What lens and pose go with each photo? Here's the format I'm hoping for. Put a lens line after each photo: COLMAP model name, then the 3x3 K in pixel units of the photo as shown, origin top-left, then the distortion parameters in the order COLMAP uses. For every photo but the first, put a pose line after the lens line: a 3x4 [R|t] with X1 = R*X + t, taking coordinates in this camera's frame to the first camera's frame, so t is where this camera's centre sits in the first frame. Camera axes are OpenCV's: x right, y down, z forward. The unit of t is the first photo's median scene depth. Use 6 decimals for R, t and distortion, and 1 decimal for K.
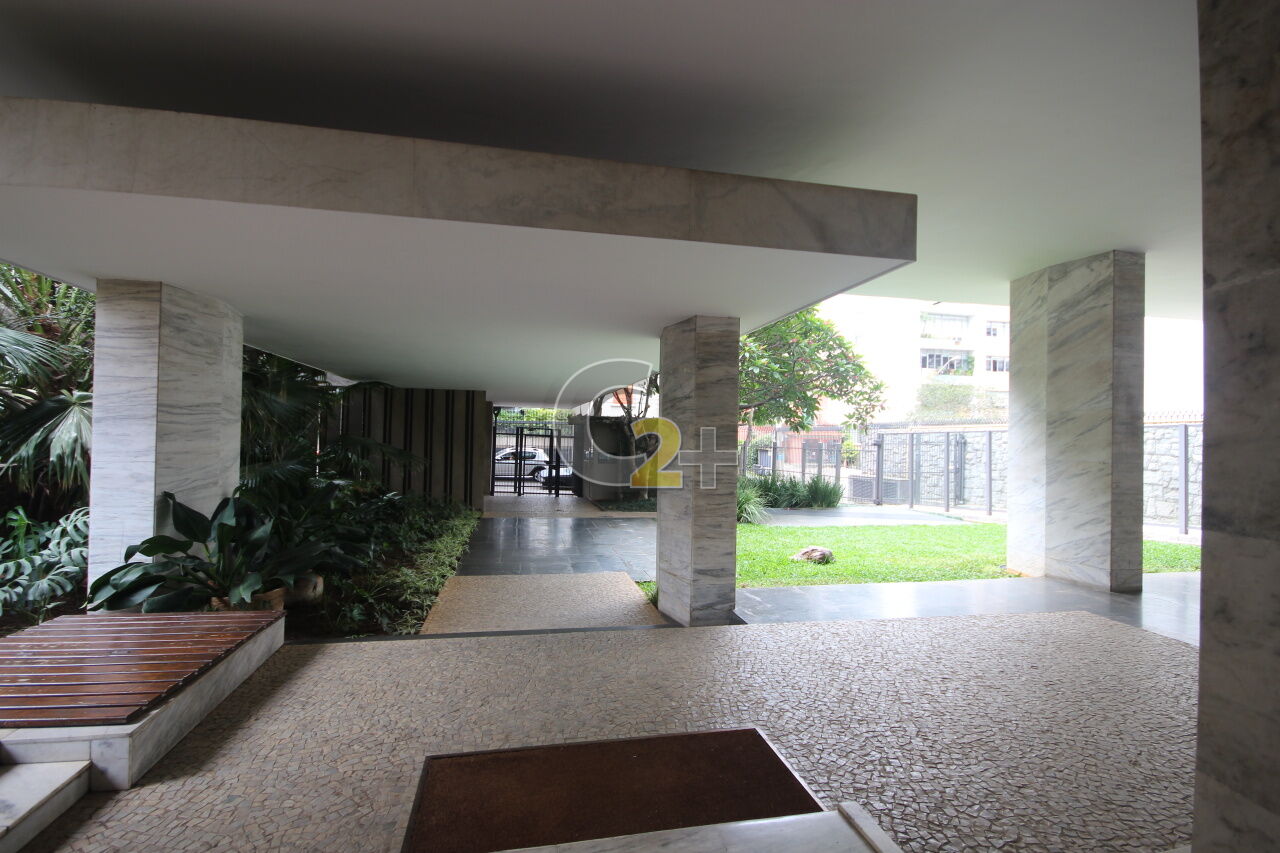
lens RADIAL K [[597.2, 0, 640.0], [0, 597.2, 426.5], [0, 0, 1]] dist [0.002397, 0.000457]
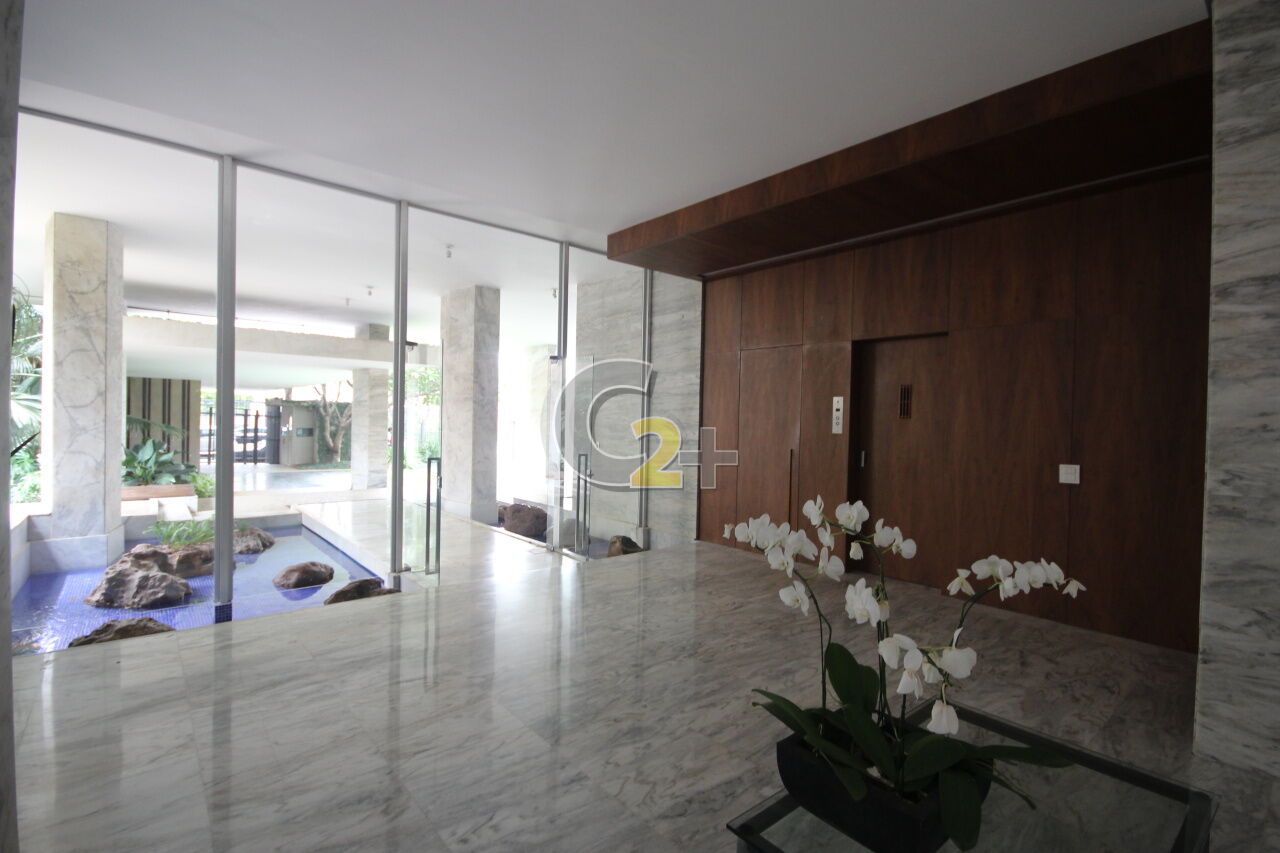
lens RADIAL K [[597.2, 0, 640.0], [0, 597.2, 426.5], [0, 0, 1]] dist [0.002397, 0.000457]
pose [[0.881937, -0.006850, 0.471317, -0.082193], [-0.009540, 0.999430, 0.032376, -0.033585], [-0.471270, -0.033050, 0.881370, -1.664229]]
